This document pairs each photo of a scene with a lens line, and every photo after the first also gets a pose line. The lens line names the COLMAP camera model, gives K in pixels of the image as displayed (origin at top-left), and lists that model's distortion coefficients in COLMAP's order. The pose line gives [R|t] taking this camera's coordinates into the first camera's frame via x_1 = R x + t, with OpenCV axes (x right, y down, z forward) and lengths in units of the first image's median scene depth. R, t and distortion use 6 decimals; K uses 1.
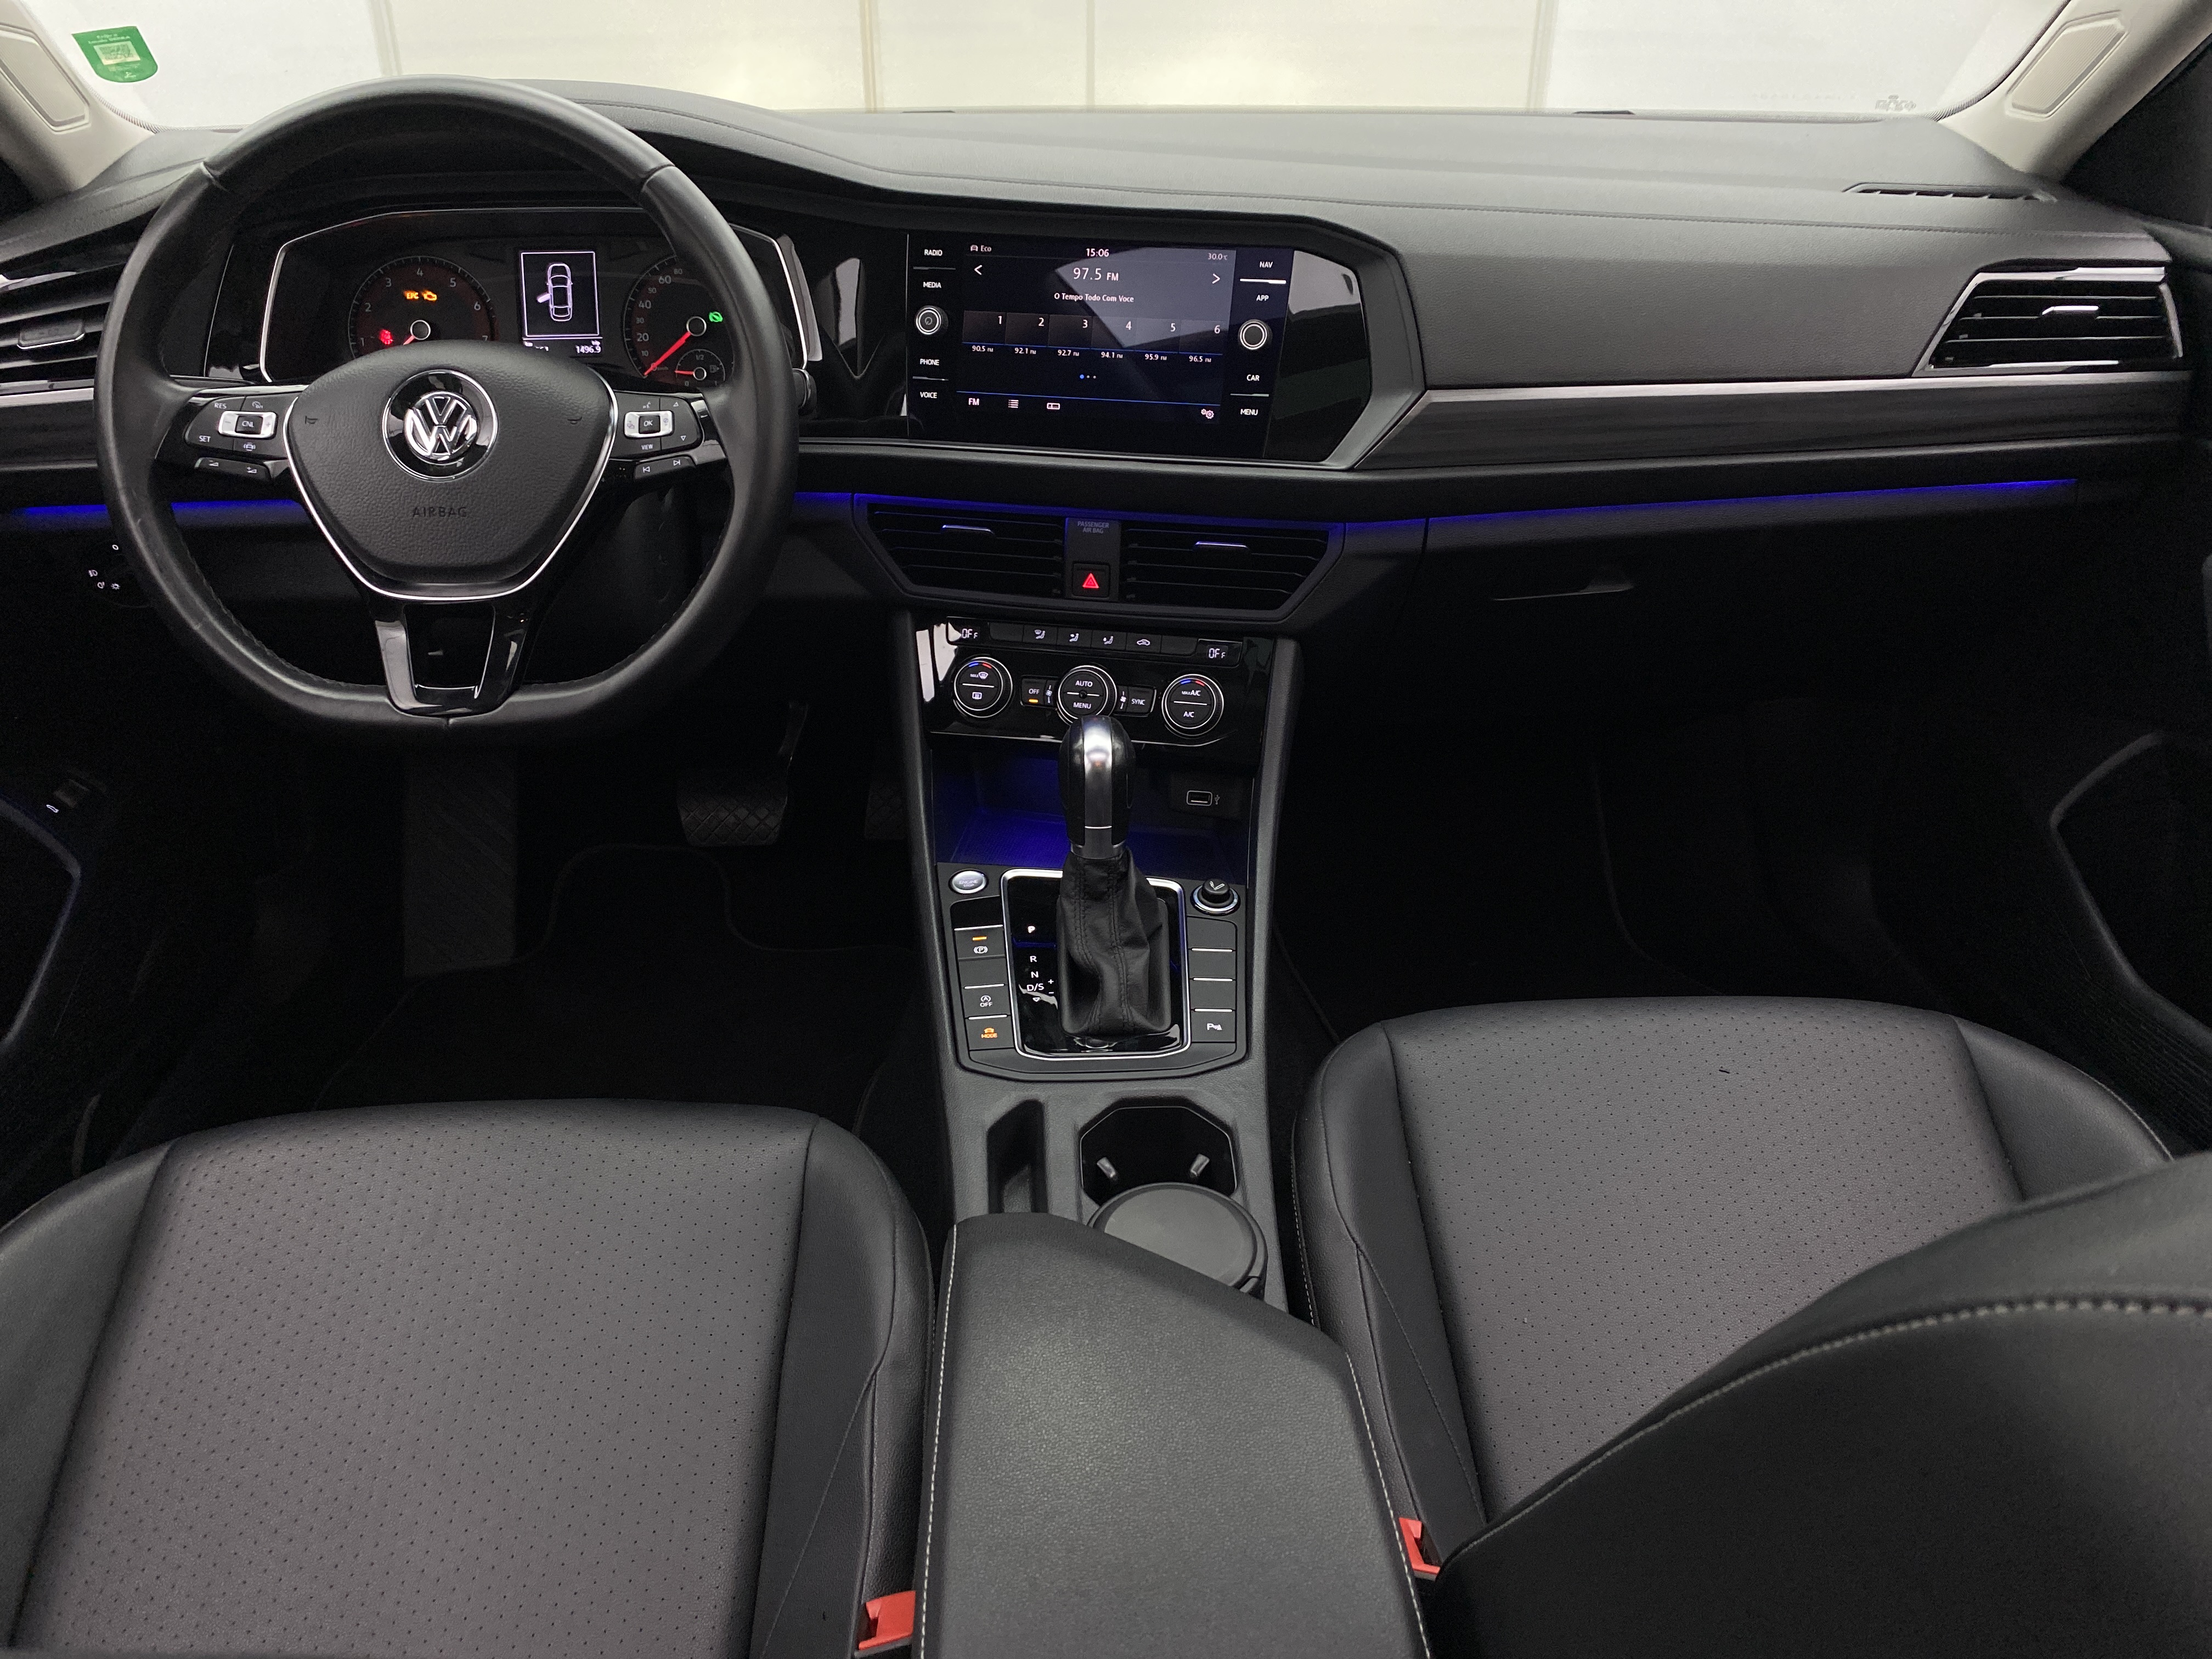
lens RADIAL K [[1686.7, 0, 1114.8], [0, 1686.7, 856.9], [0, 0, 1]] dist [0.025540, 0.002328]
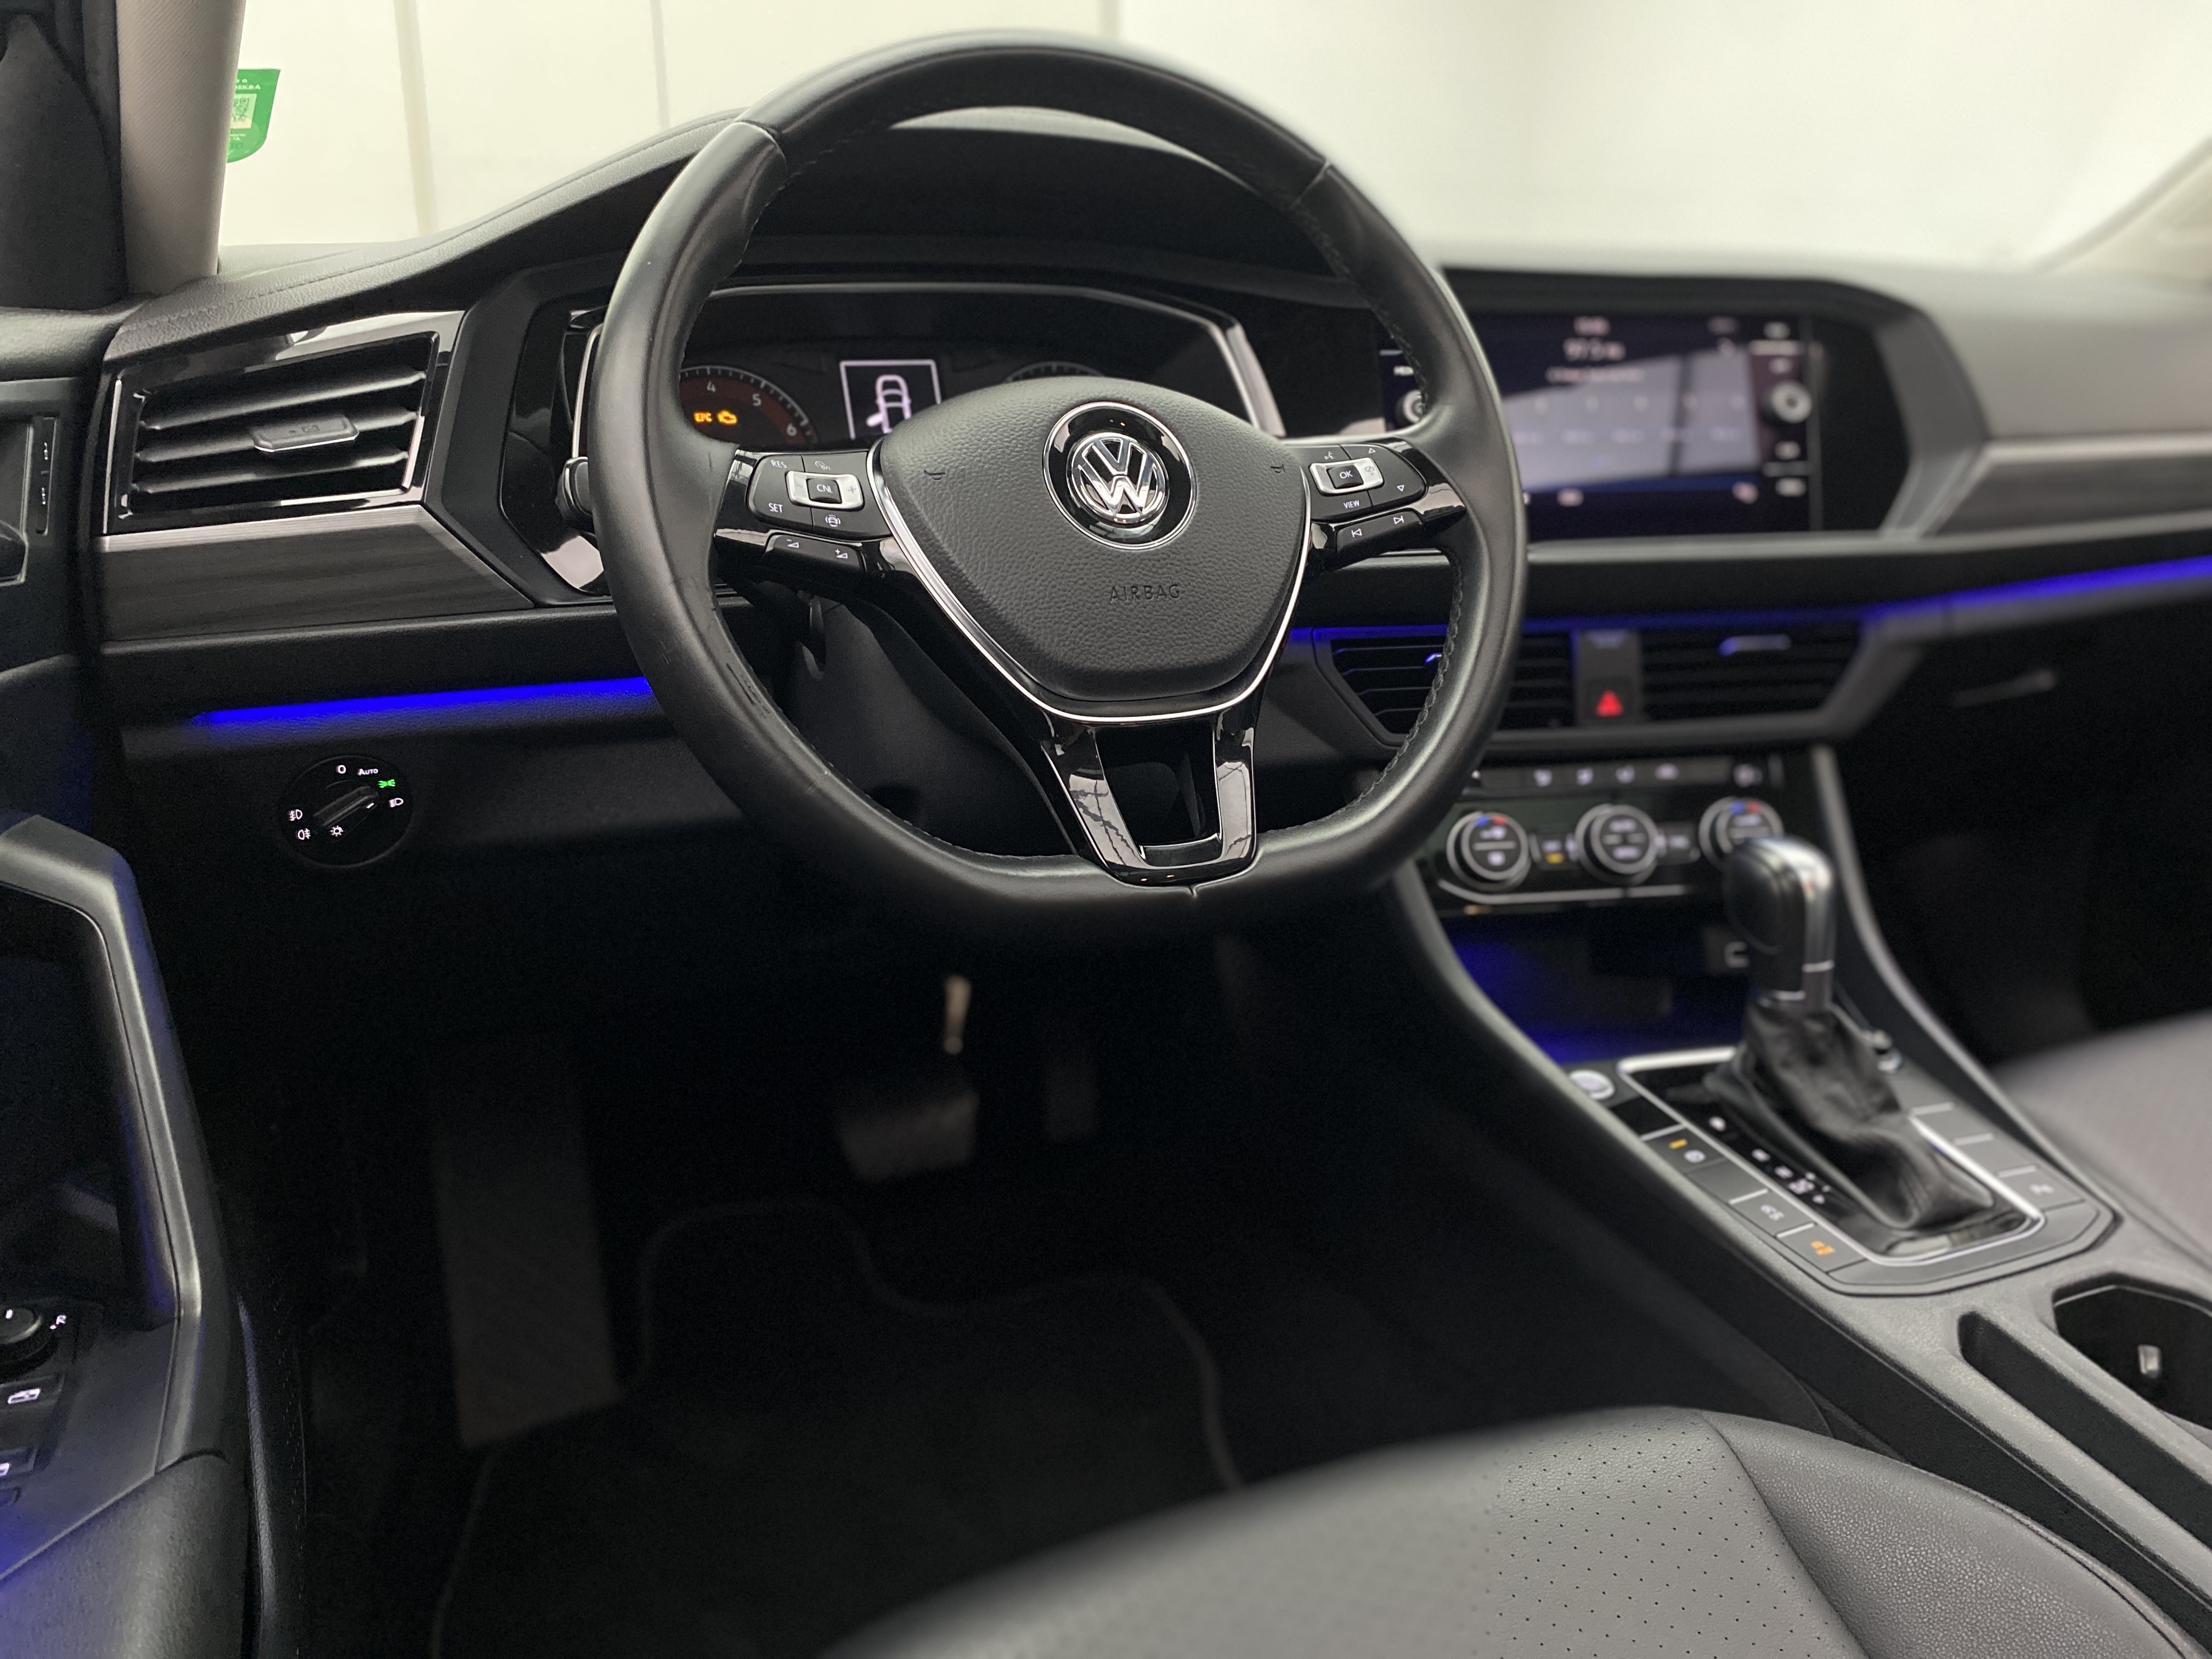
lens RADIAL K [[1645.2, 0, 1158.6], [0, 1645.2, 835.4], [0, 0, 1]] dist [0.131336, -0.272976]
pose [[0.931431, -0.105249, 0.348366, -0.535705], [0.180442, 0.964874, -0.190941, 0.016084], [-0.316033, 0.240708, 0.917705, 0.347562]]
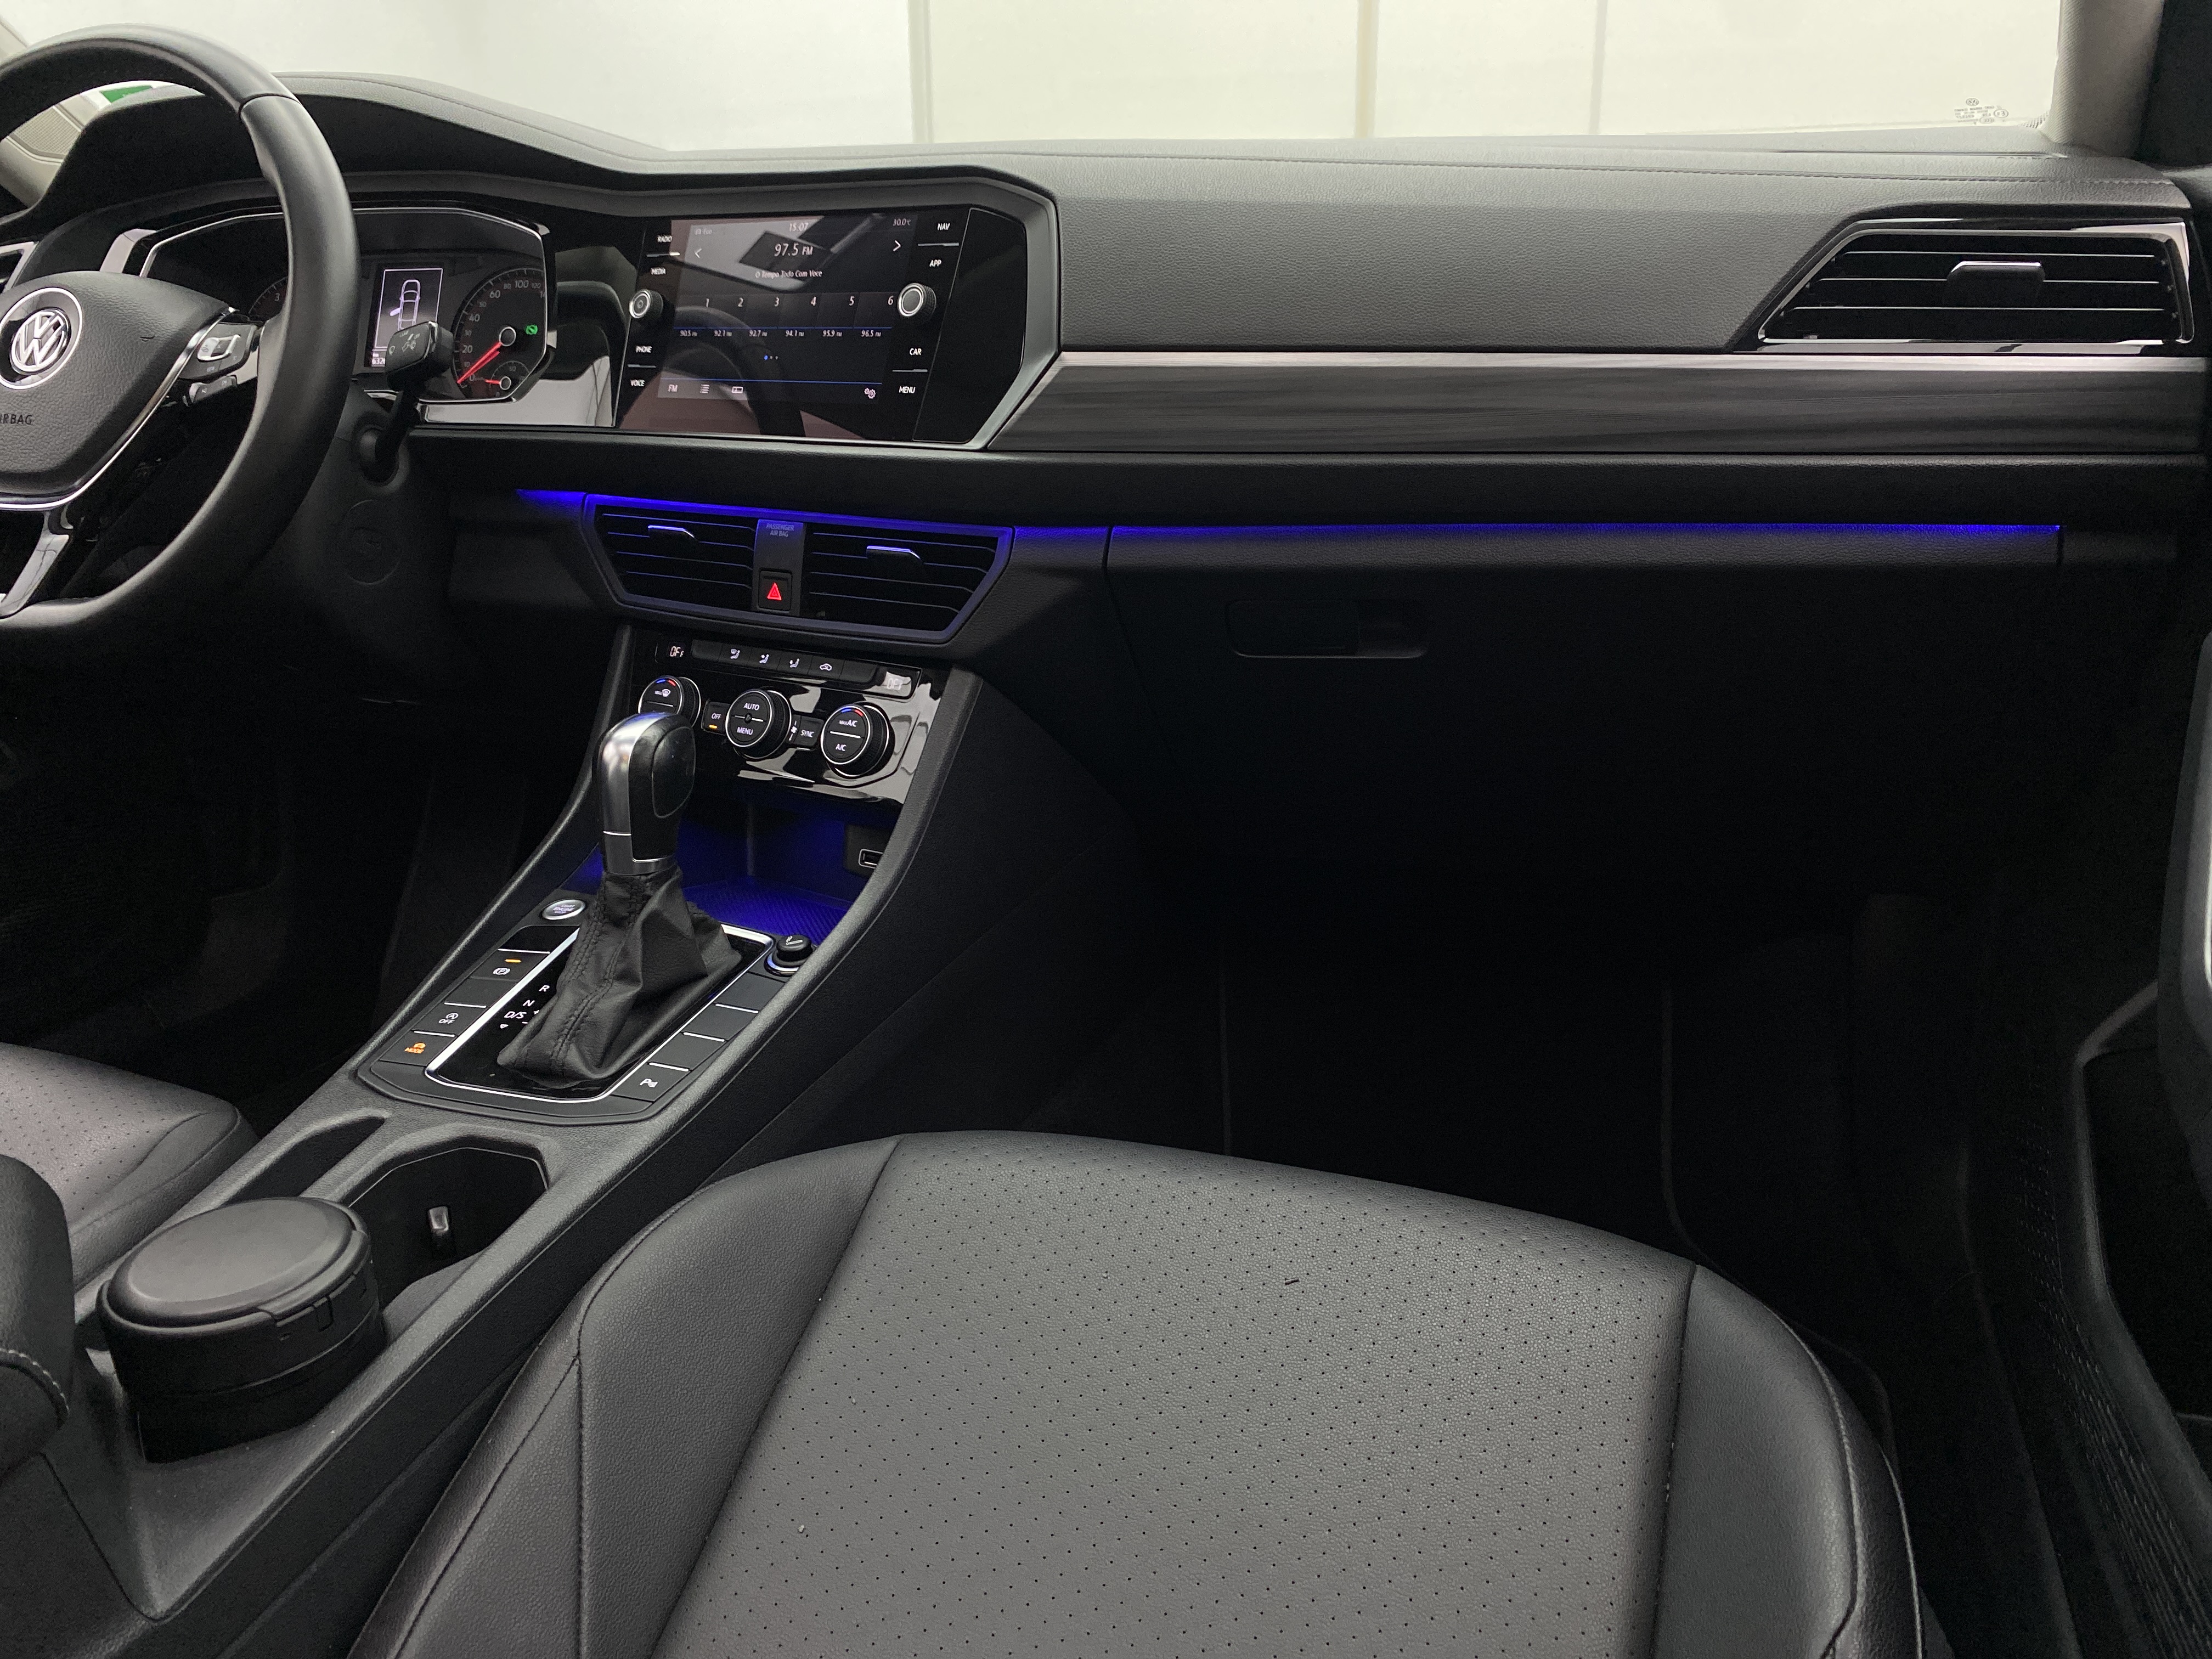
lens RADIAL K [[1696.6, 0, 1106.0], [0, 1696.6, 829.5], [0, 0, 1]] dist [0.024759, -0.003507]
pose [[0.928656, 0.098183, -0.357712, 0.491087], [-0.165935, 0.972425, -0.163877, 0.074441], [0.331758, 0.211542, 0.919340, 0.287099]]
